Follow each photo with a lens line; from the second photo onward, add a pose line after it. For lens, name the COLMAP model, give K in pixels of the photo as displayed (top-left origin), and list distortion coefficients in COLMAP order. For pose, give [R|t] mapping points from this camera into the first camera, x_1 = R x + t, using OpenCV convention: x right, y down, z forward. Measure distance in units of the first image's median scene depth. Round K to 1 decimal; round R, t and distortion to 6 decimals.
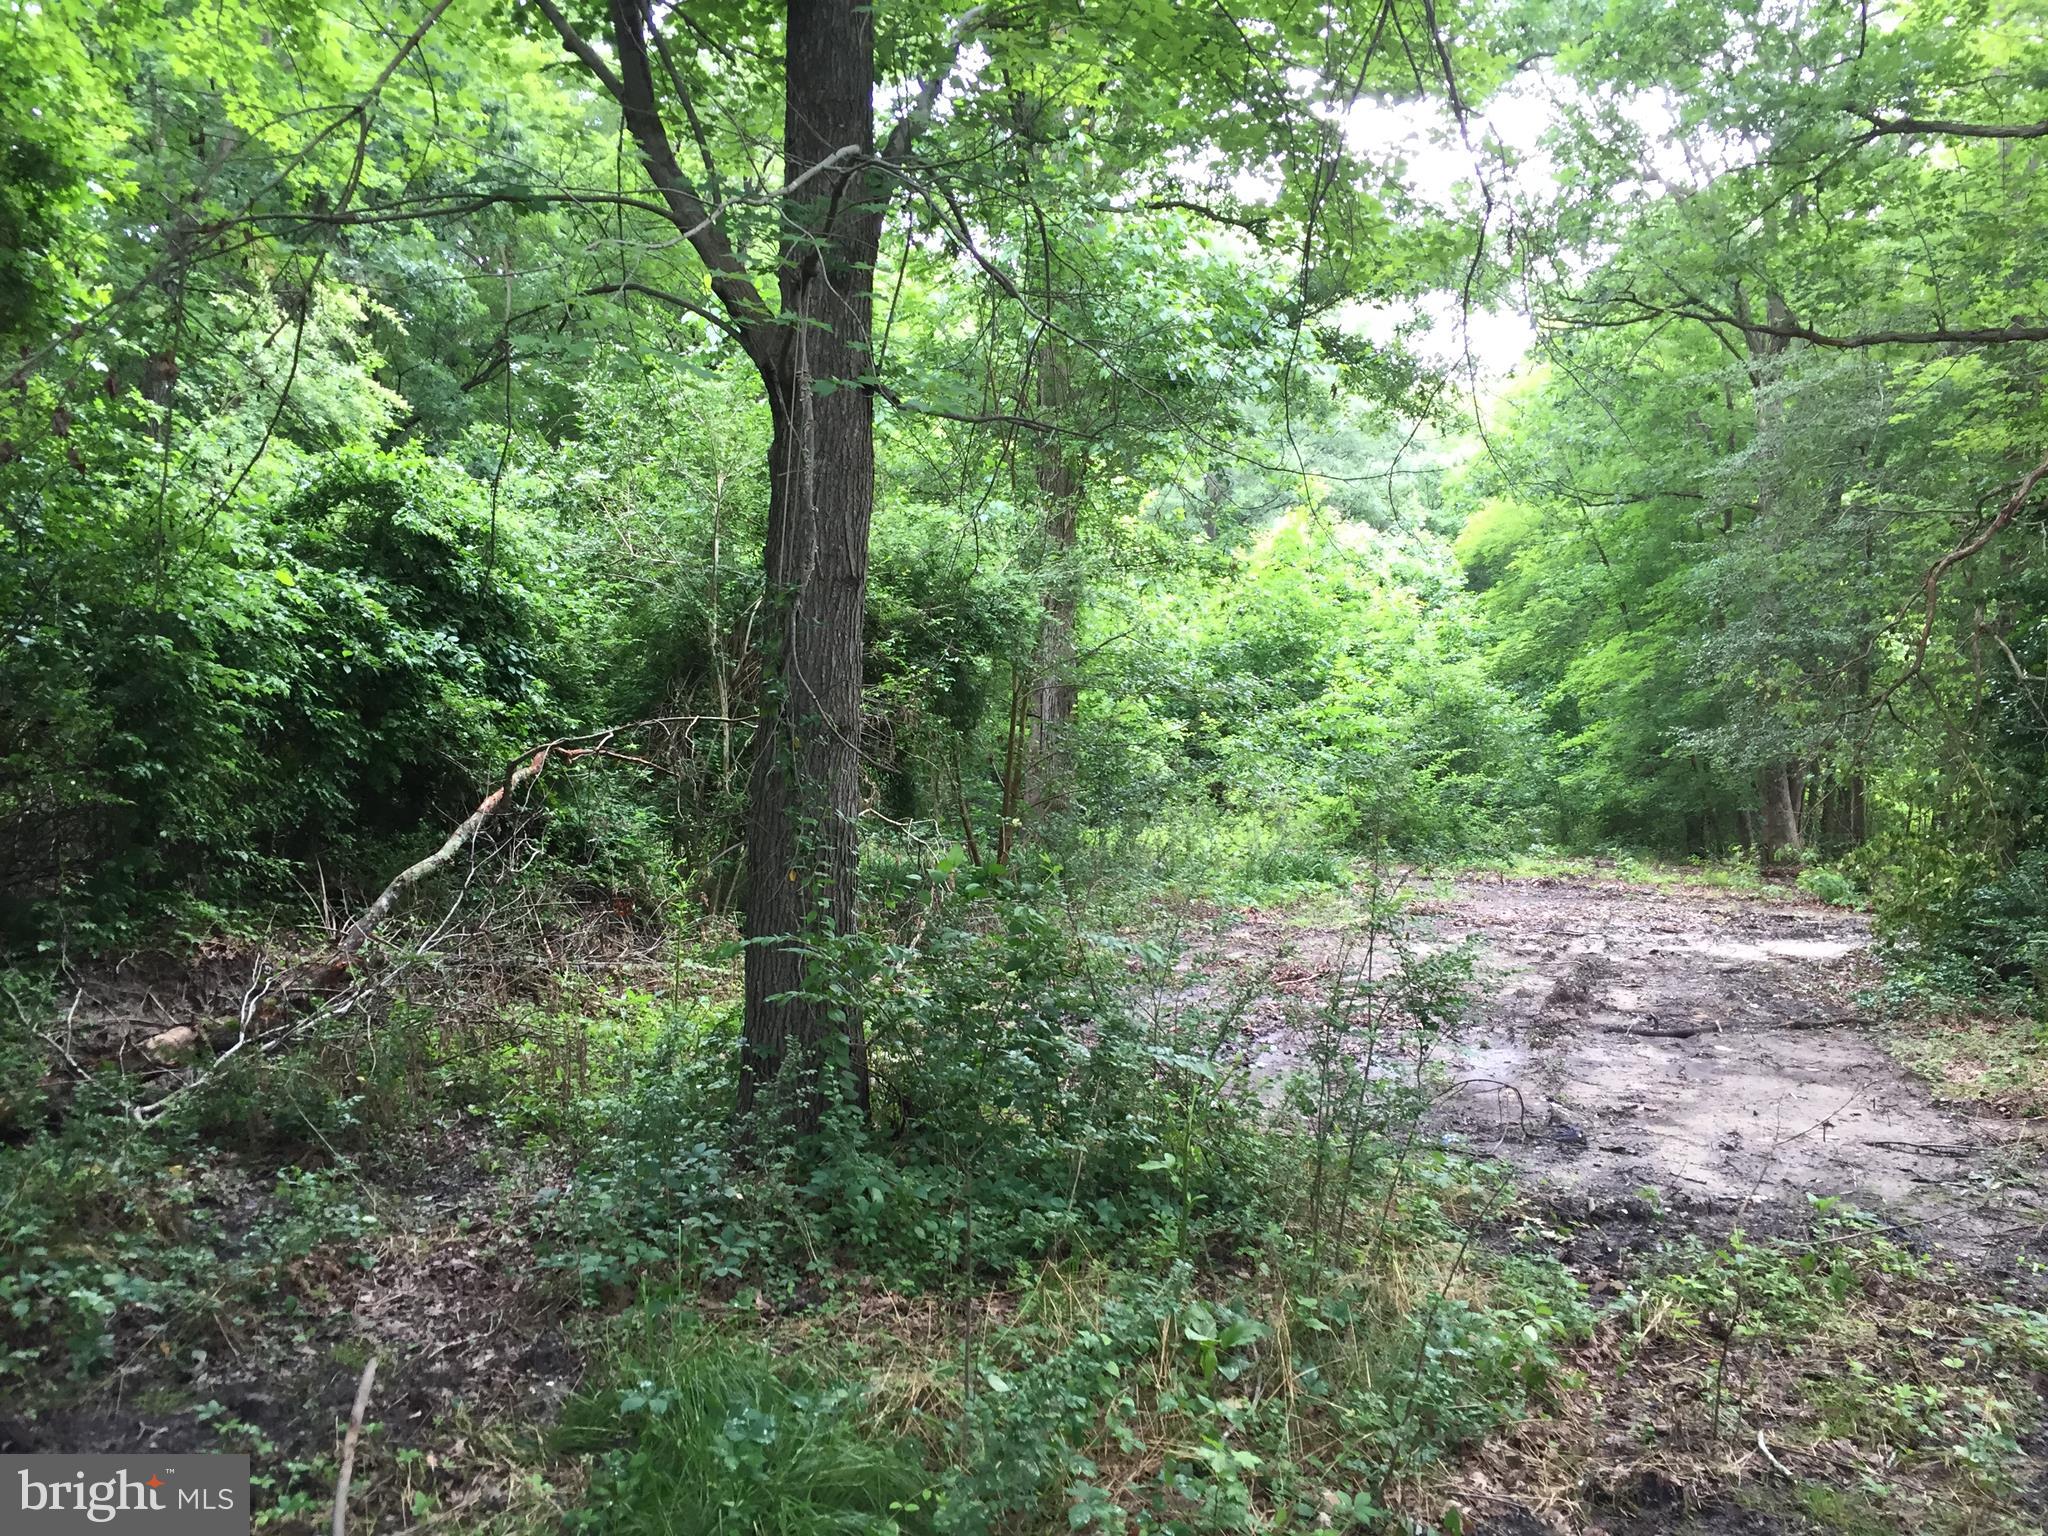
lens RADIAL K [[1725.9, 0, 1026.1], [0, 1725.9, 758.9], [0, 0, 1]] dist [0.034953, -0.058034]
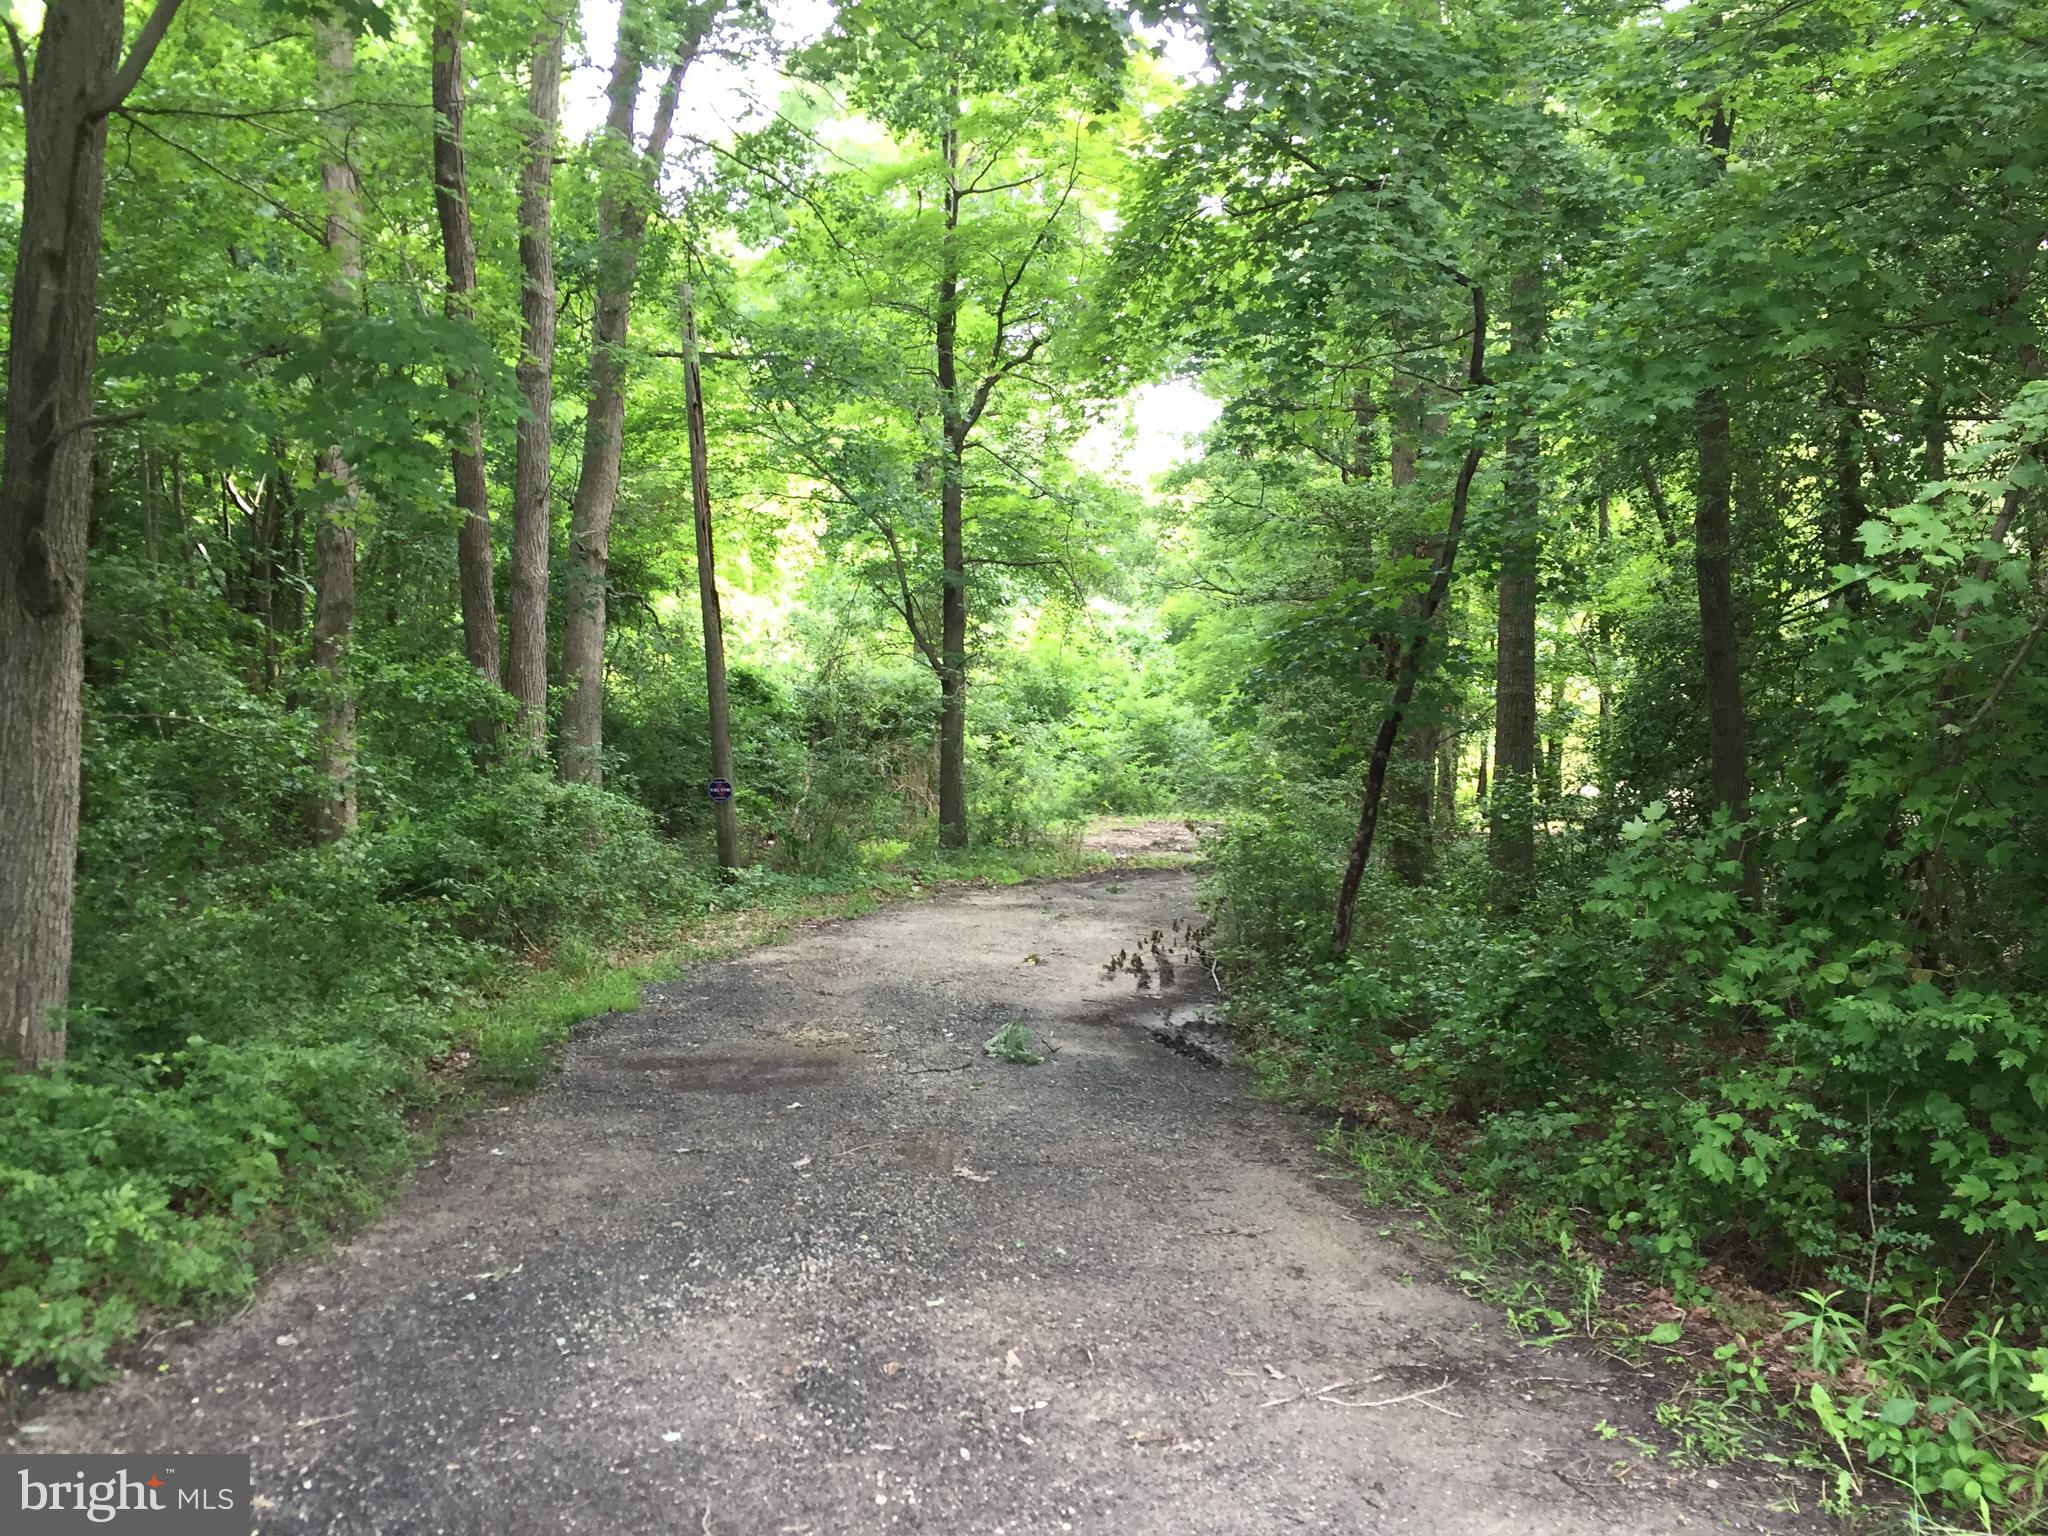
lens RADIAL K [[1725.9, 0, 1023.6], [0, 1725.9, 768.1], [0, 0, 1]] dist [0.034953, -0.058034]
pose [[0.989691, -0.017159, 0.142191, -0.102357], [0.017040, 0.999853, 0.002052, 0.004205], [-0.142205, 0.000392, 0.989837, -0.582659]]
